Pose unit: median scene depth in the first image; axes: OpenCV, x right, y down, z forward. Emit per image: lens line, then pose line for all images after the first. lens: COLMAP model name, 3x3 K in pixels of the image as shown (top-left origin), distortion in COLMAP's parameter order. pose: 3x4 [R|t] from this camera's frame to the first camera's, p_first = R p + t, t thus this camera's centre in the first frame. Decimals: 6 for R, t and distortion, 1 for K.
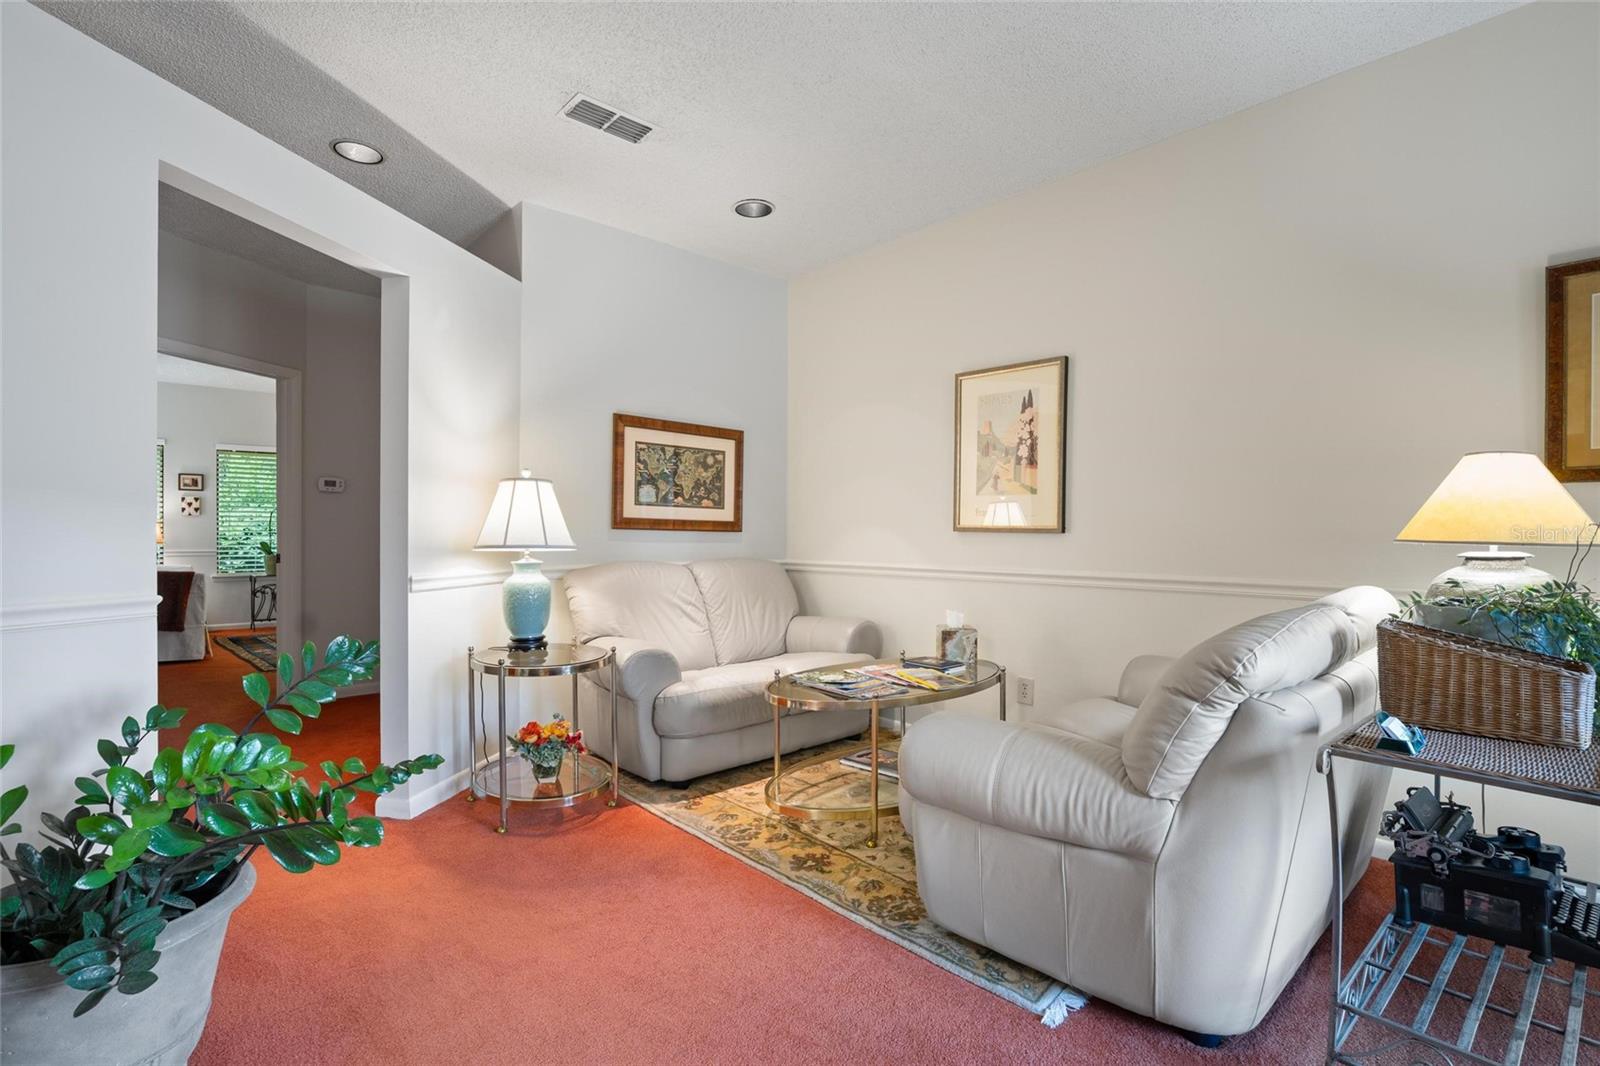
lens RADIAL K [[743.0, 0, 802.7], [0, 743.0, 539.4], [0, 0, 1]] dist [0.001431, -0.005748]
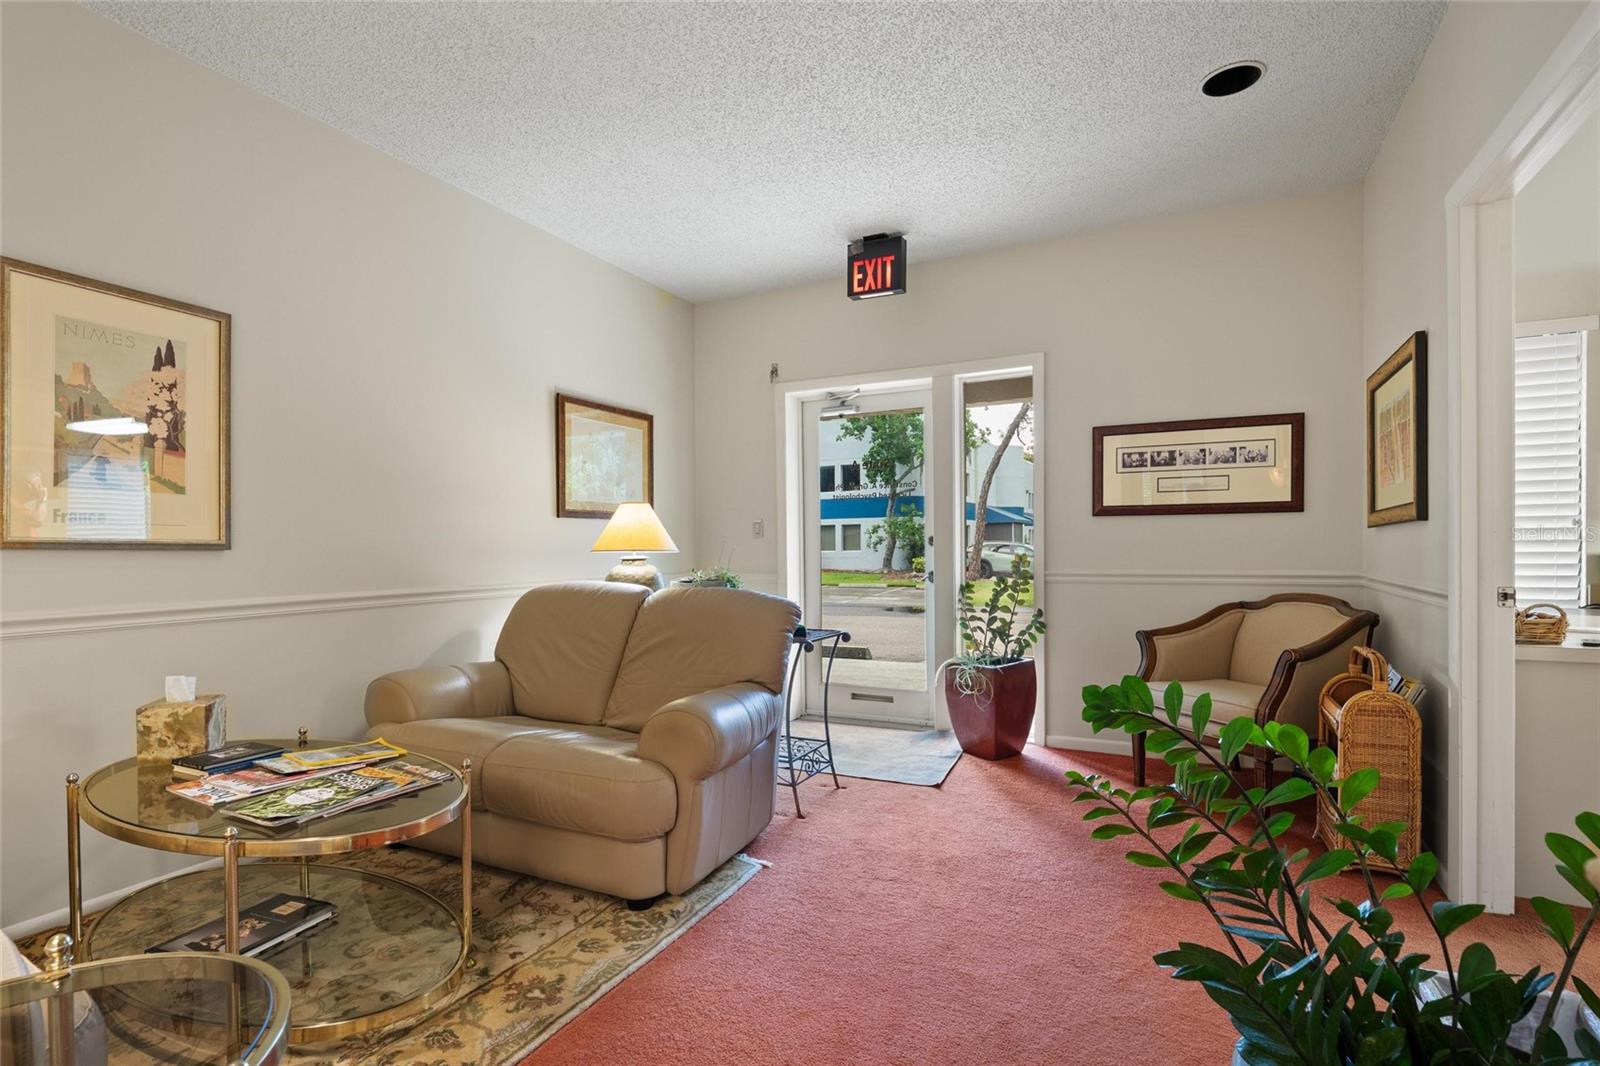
lens RADIAL K [[766.5, 0, 801.5], [0, 766.5, 547.2], [0, 0, 1]] dist [-0.000281, -0.000618]
pose [[-0.354288, -0.008183, 0.935101, -0.559451], [0.011926, 0.999841, 0.013268, -0.013814], [-0.935060, 0.015853, -0.354134, 0.710186]]
